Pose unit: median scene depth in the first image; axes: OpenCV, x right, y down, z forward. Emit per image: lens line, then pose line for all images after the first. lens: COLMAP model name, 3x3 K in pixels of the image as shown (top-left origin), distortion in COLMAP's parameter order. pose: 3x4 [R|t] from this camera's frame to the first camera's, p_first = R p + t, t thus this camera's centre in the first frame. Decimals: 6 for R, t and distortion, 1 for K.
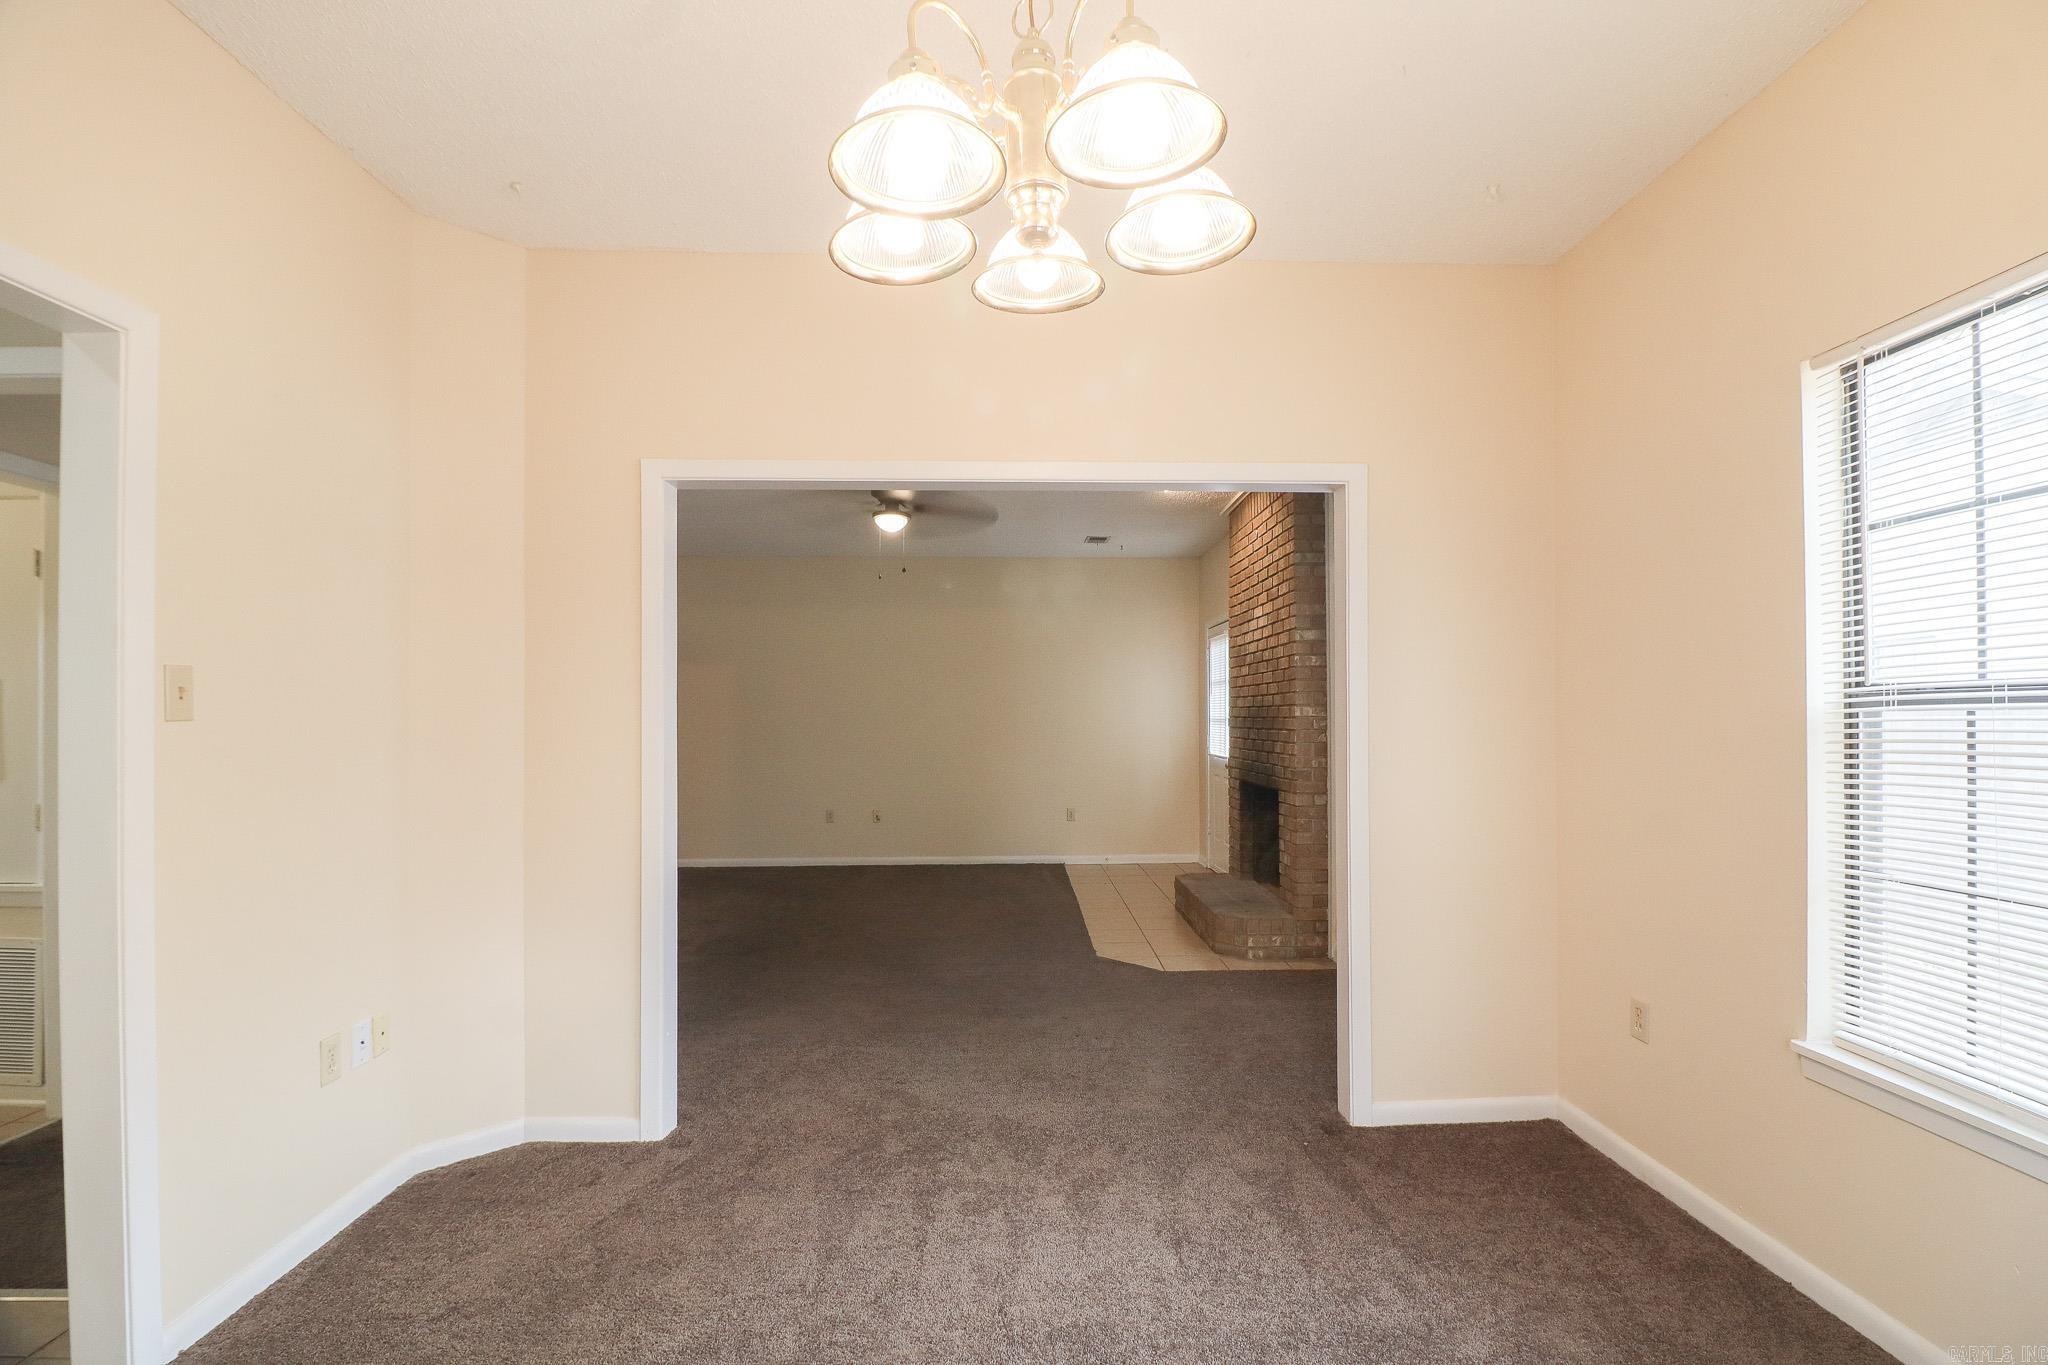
lens RADIAL K [[959.2, 0, 1032.7], [0, 959.2, 708.4], [0, 0, 1]] dist [-0.017811, -0.003507]
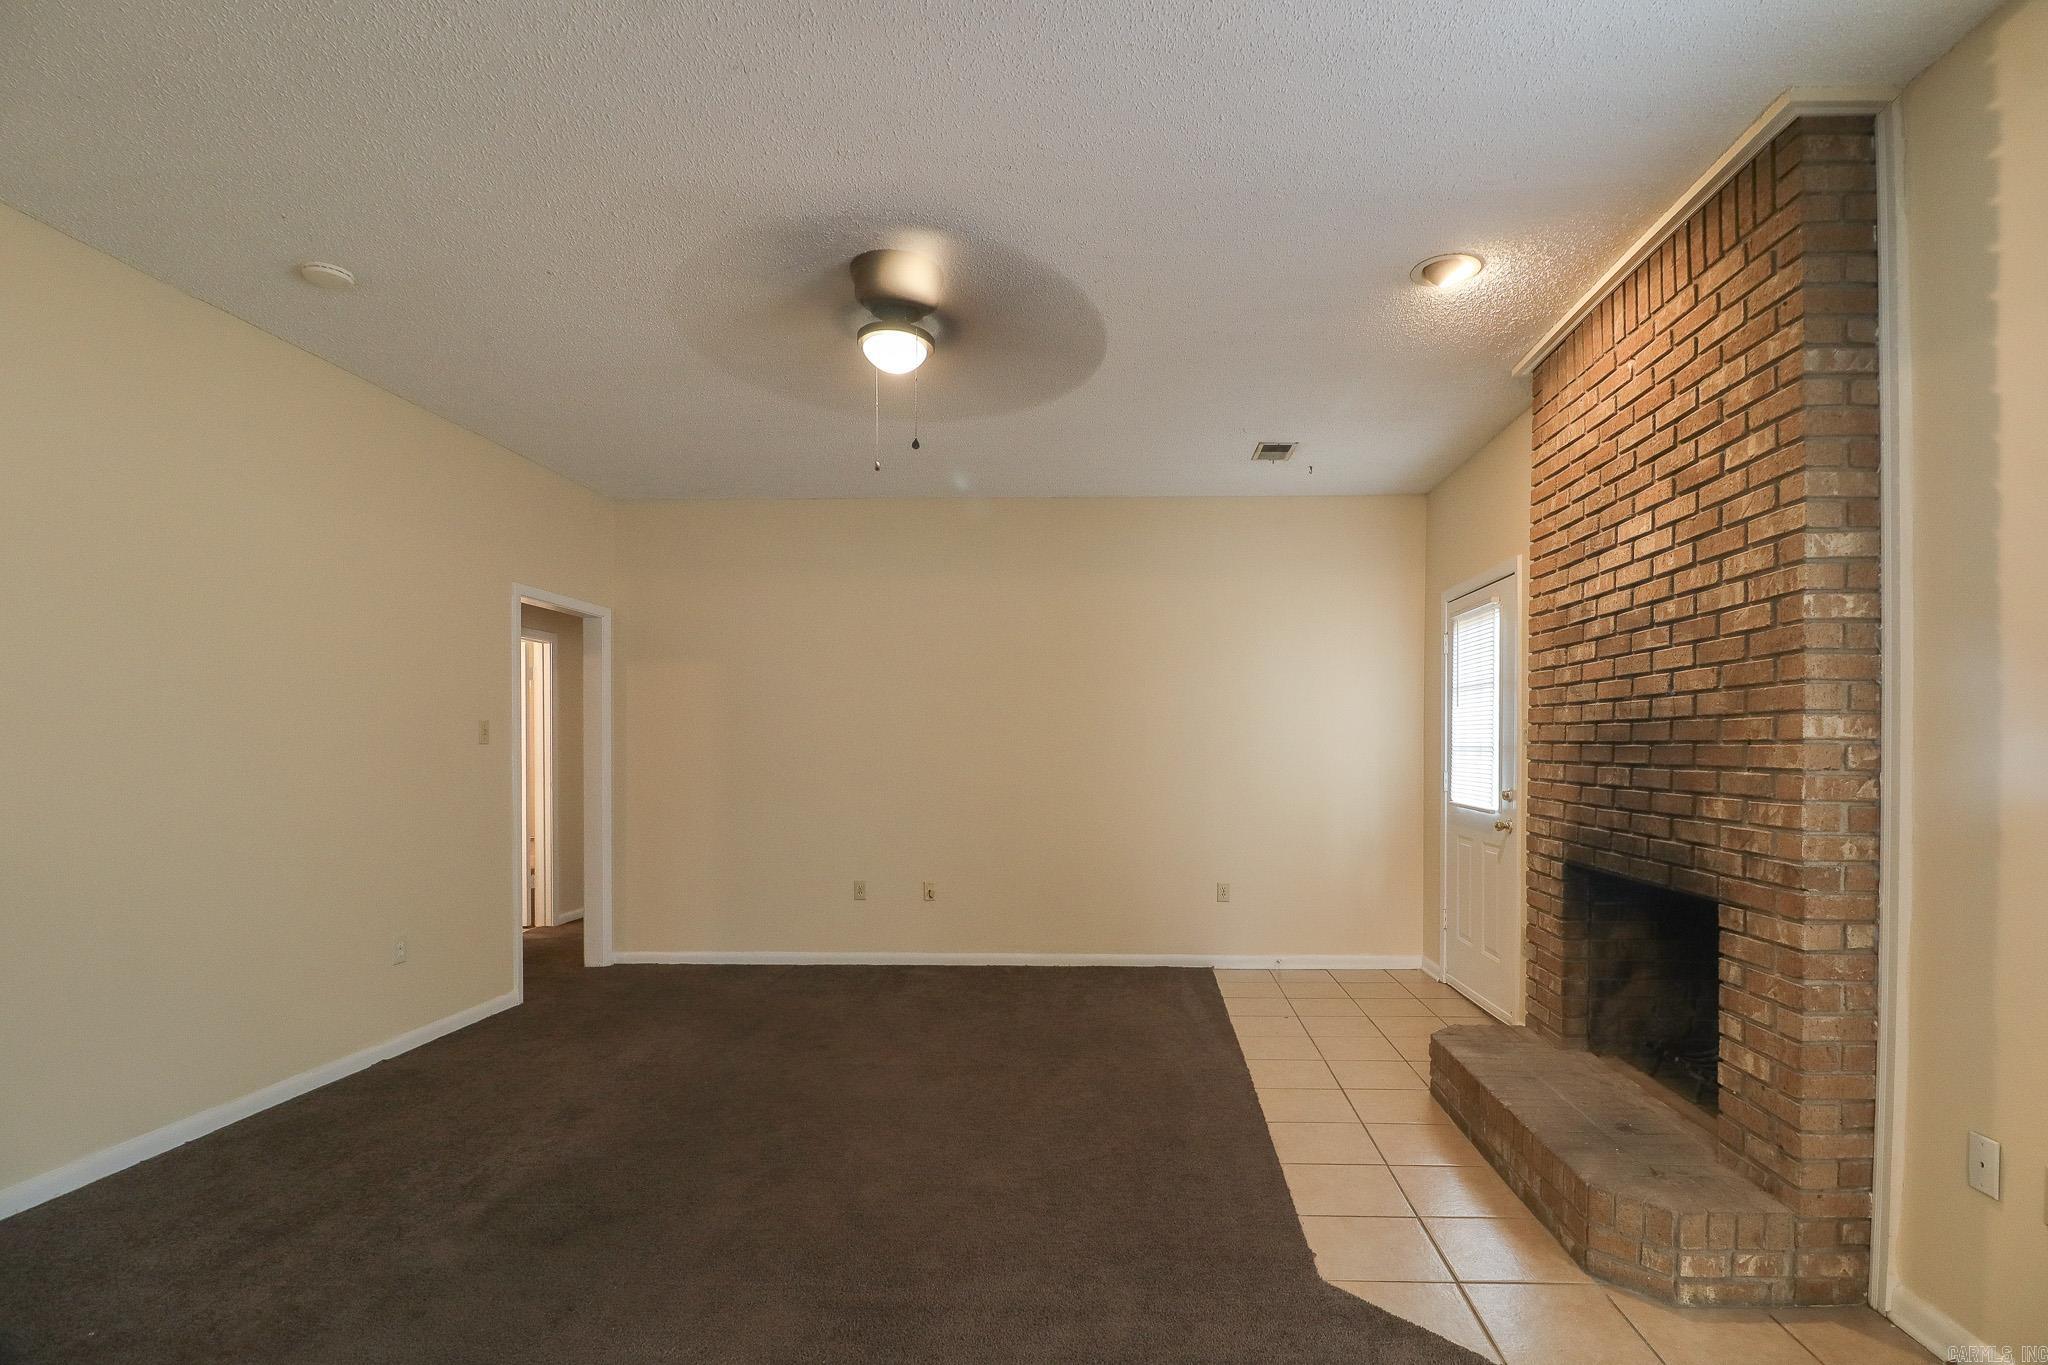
lens RADIAL K [[959.2, 0, 1095.0], [0, 959.2, 761.8], [0, 0, 1]] dist [-0.017811, -0.003507]
pose [[0.997934, 0.004382, -0.064096, -0.009602], [-0.002759, 0.999674, 0.025393, 0.008742], [0.064187, -0.025164, 0.997621, 0.553629]]
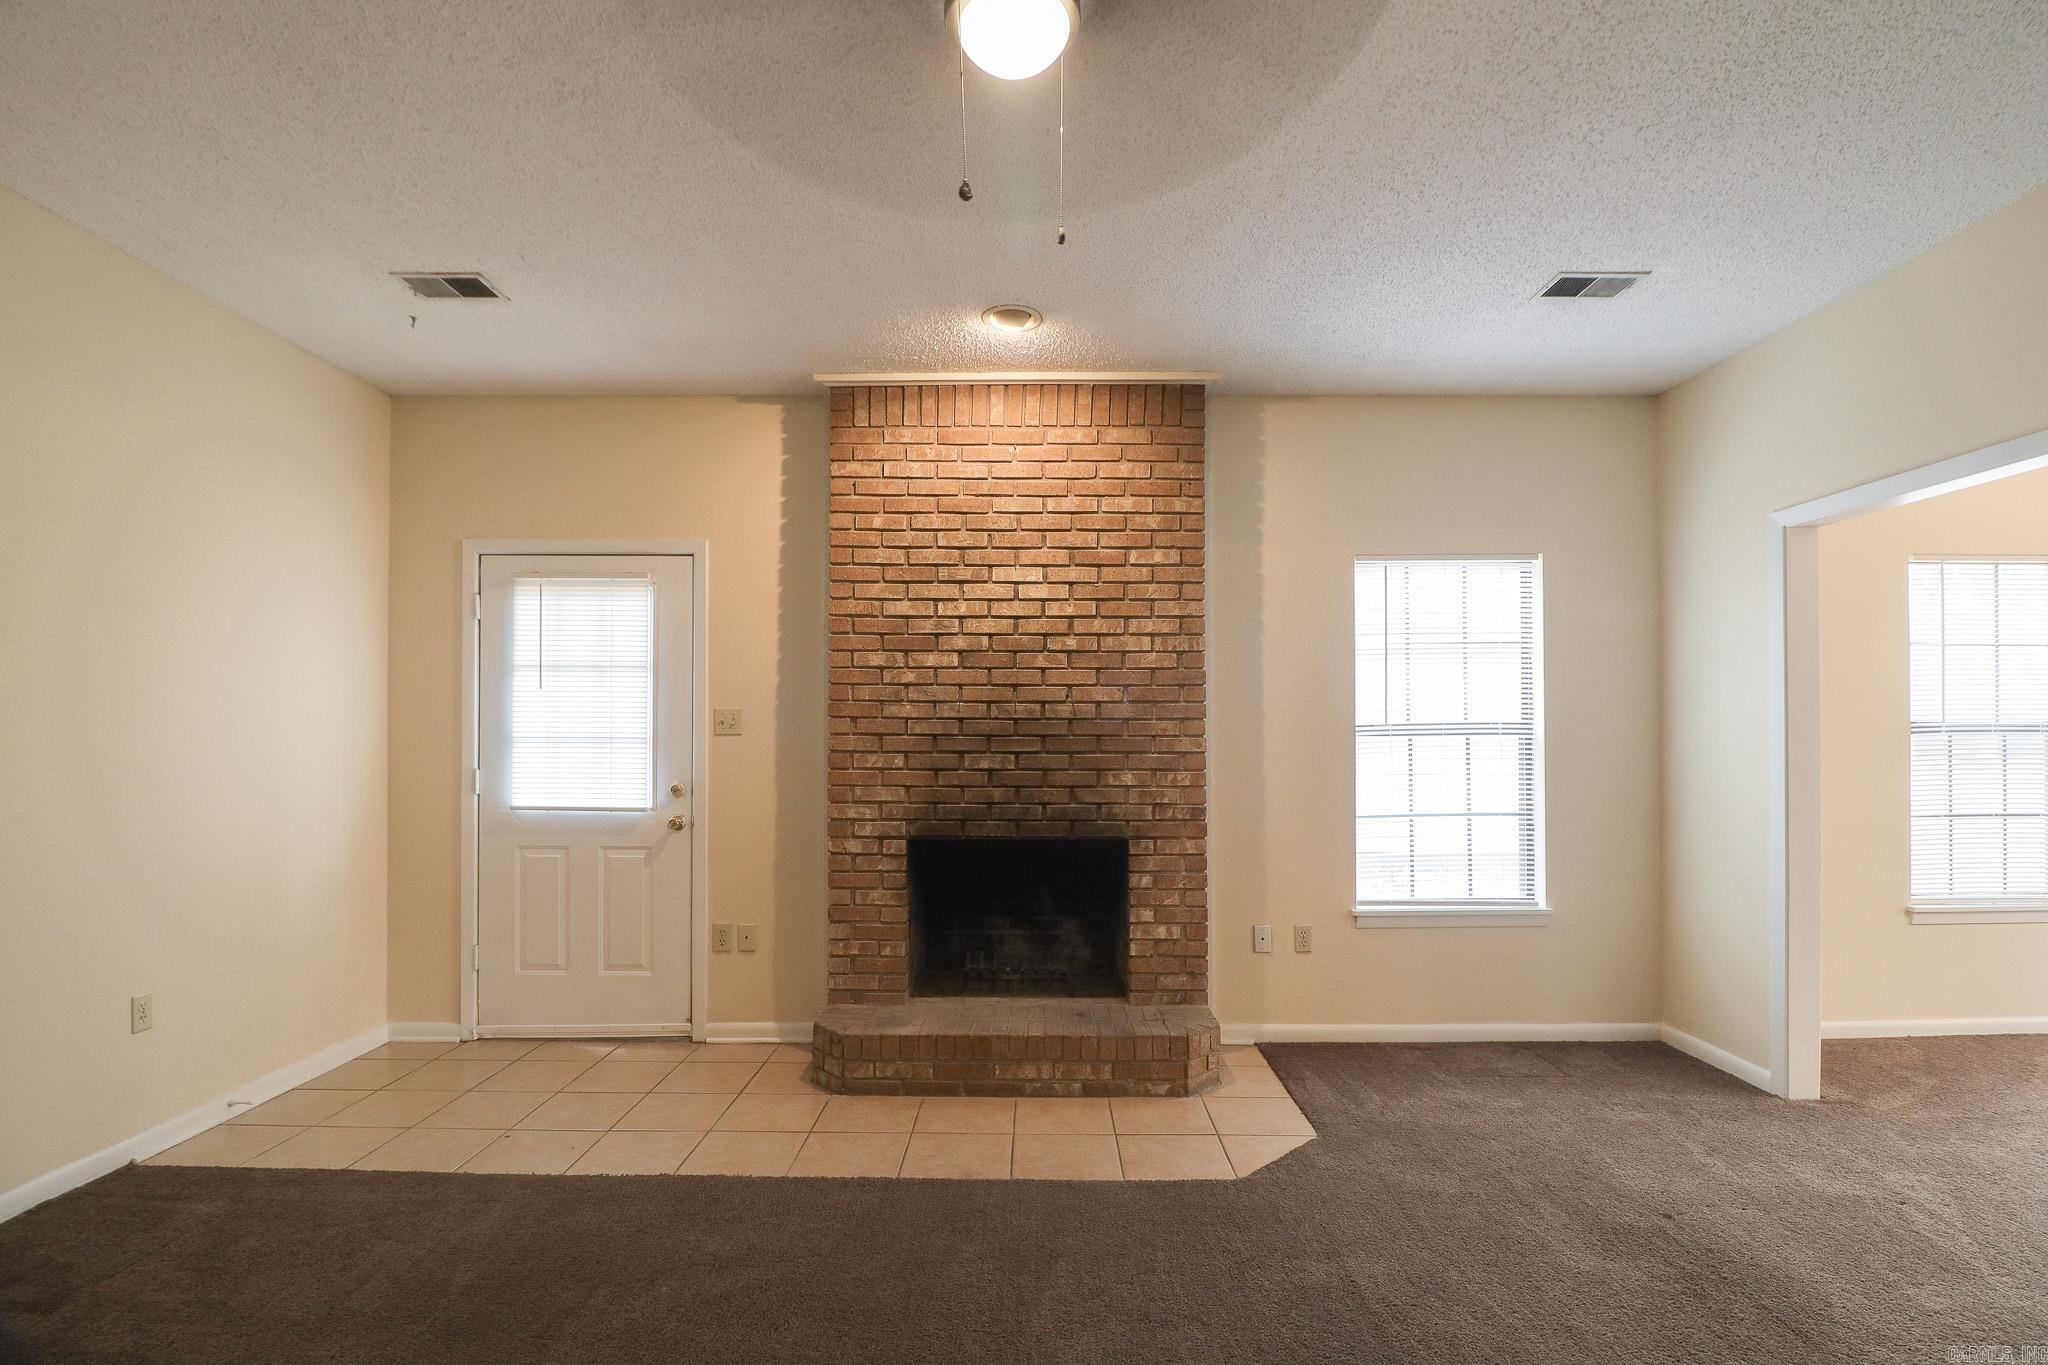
lens RADIAL K [[959.2, 0, 1051.2], [0, 959.2, 734.2], [0, 0, 1]] dist [-0.017811, -0.003507]
pose [[0.033034, 0.009540, 0.999409, -0.468730], [-0.011448, 0.999892, -0.009166, 0.016063], [-0.999389, -0.011139, 0.033140, 1.074091]]
